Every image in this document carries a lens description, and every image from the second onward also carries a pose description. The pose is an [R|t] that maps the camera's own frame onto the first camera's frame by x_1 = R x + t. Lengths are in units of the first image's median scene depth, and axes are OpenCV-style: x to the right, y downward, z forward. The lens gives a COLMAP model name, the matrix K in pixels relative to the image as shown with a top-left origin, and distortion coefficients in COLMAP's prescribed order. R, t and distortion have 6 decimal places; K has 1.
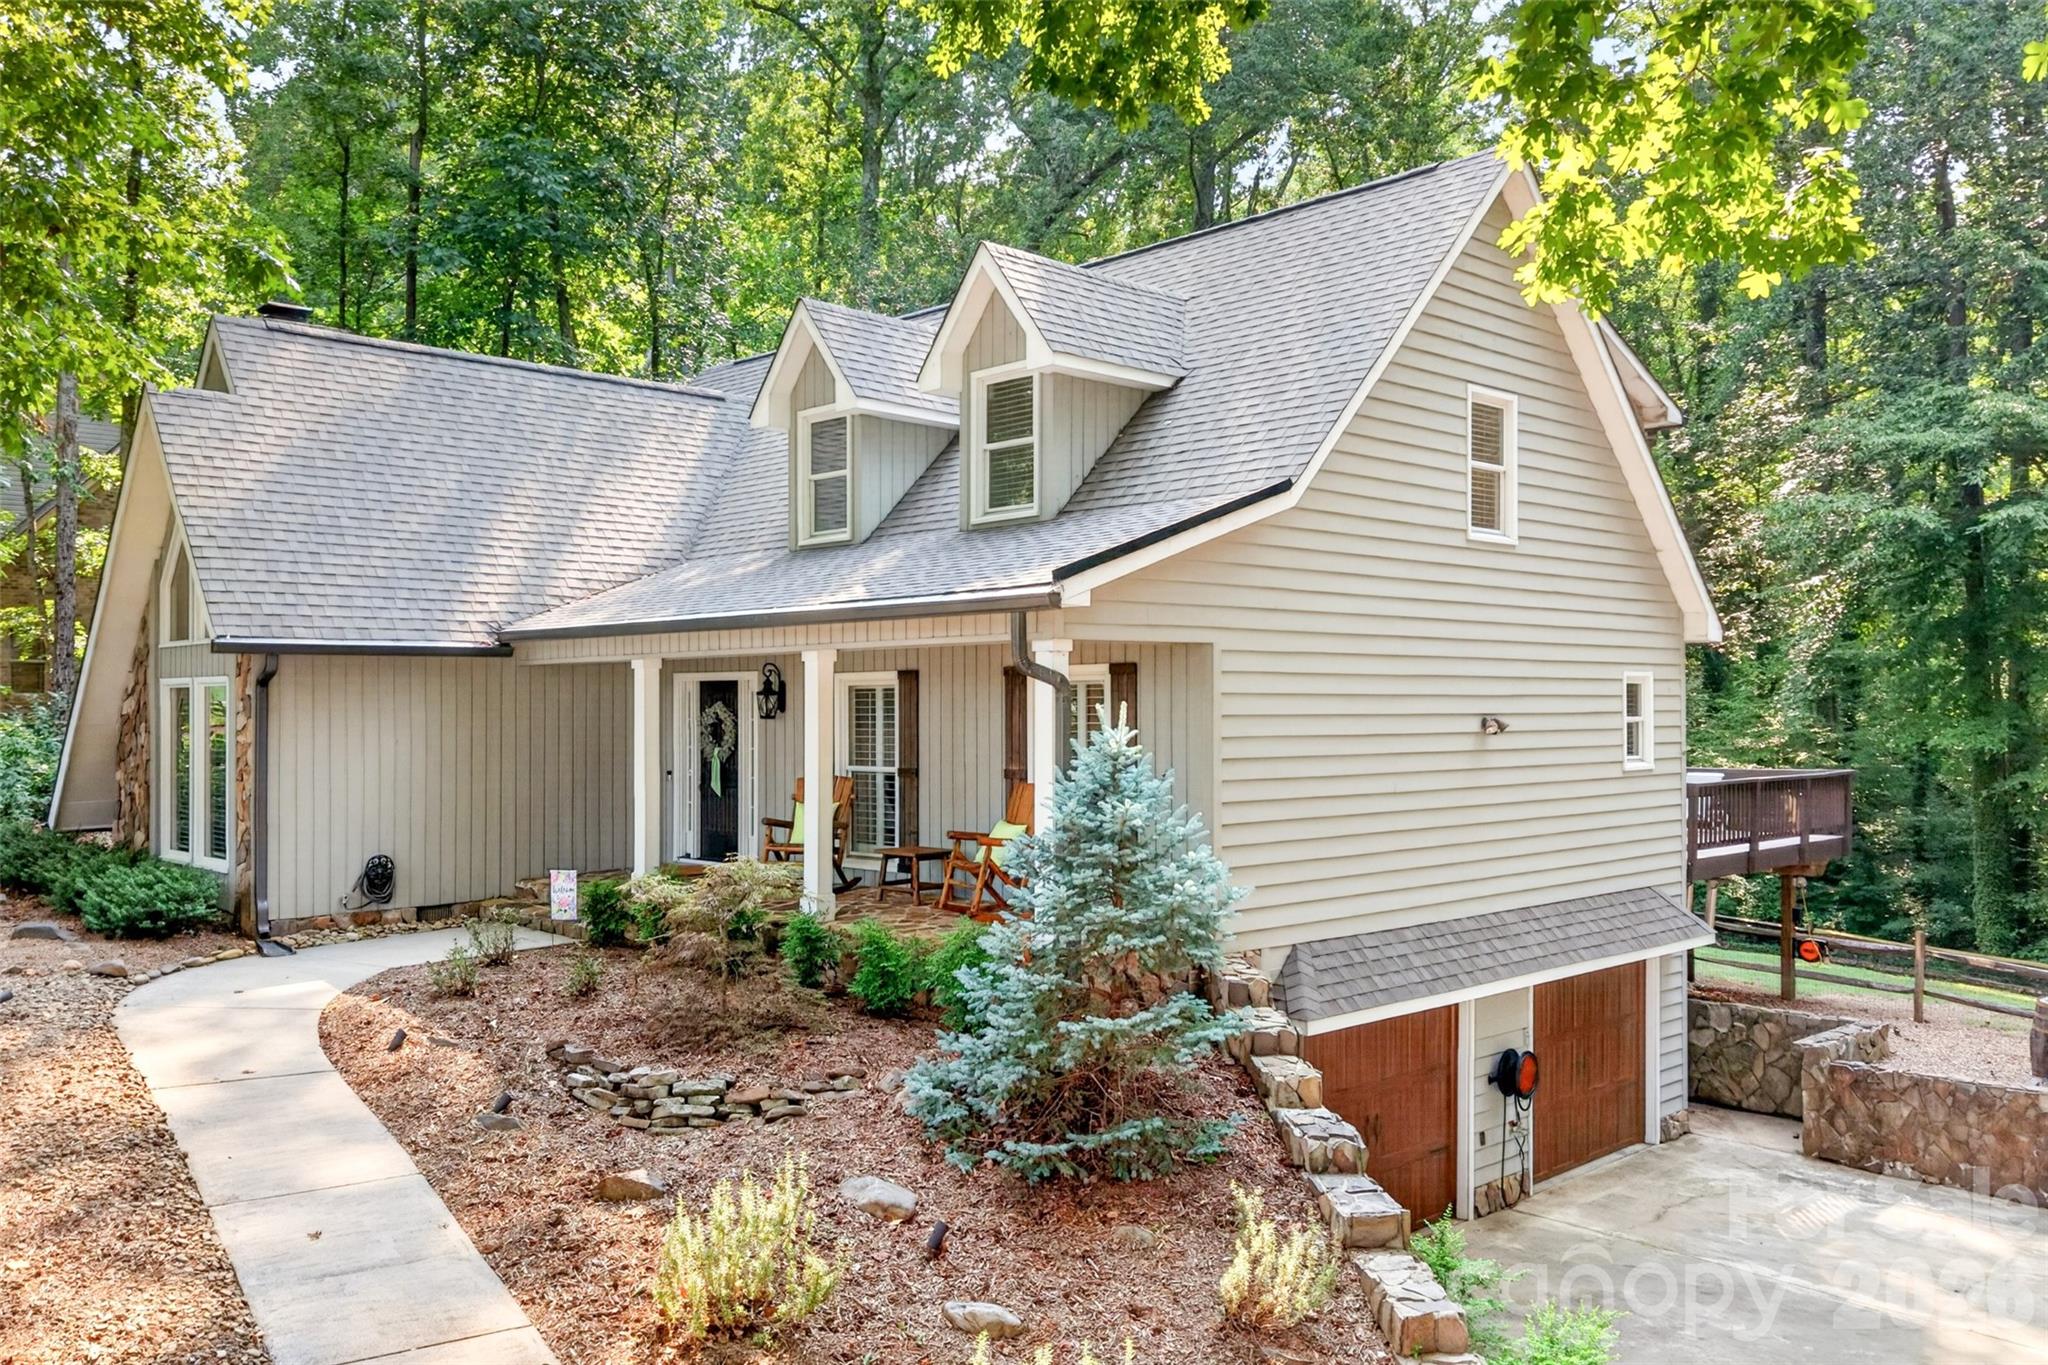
lens RADIAL K [[1609.6, 0, 1024.4], [0, 1609.6, 688.8], [0, 0, 1]] dist [0.005297, 0.001131]
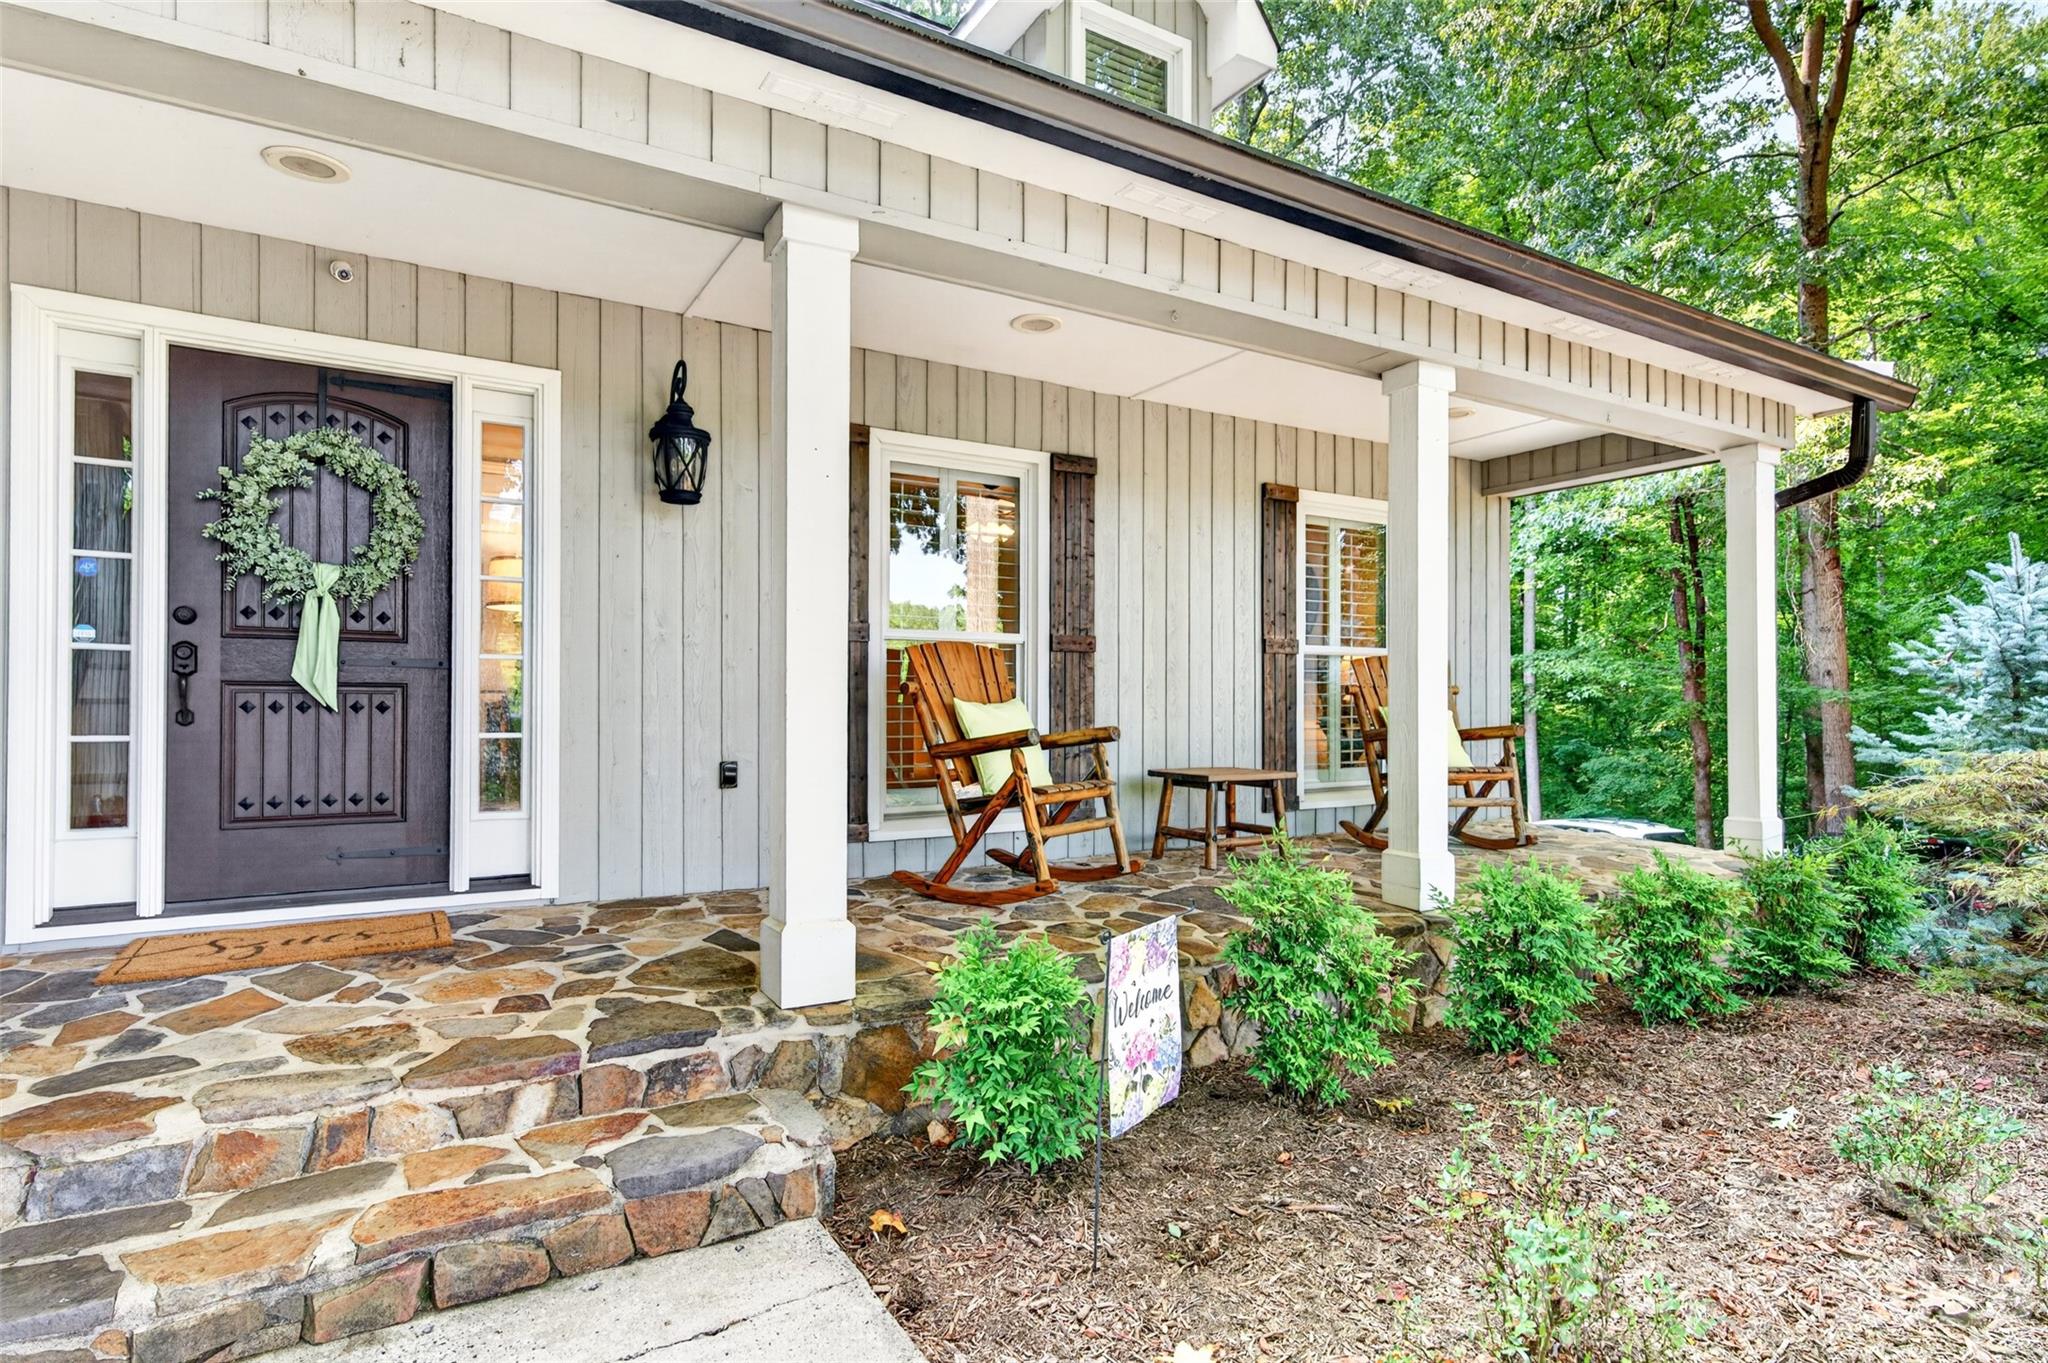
lens RADIAL K [[1069.1, 0, 1024.6], [0, 1069.1, 687.9], [0, 0, 1]] dist [-0.001506, -0.000060]
pose [[0.209448, 0.006469, 0.977798, -0.437462], [-0.013396, 0.999903, -0.003746, 0.070677], [-0.977728, -0.012314, 0.209514, 0.932304]]
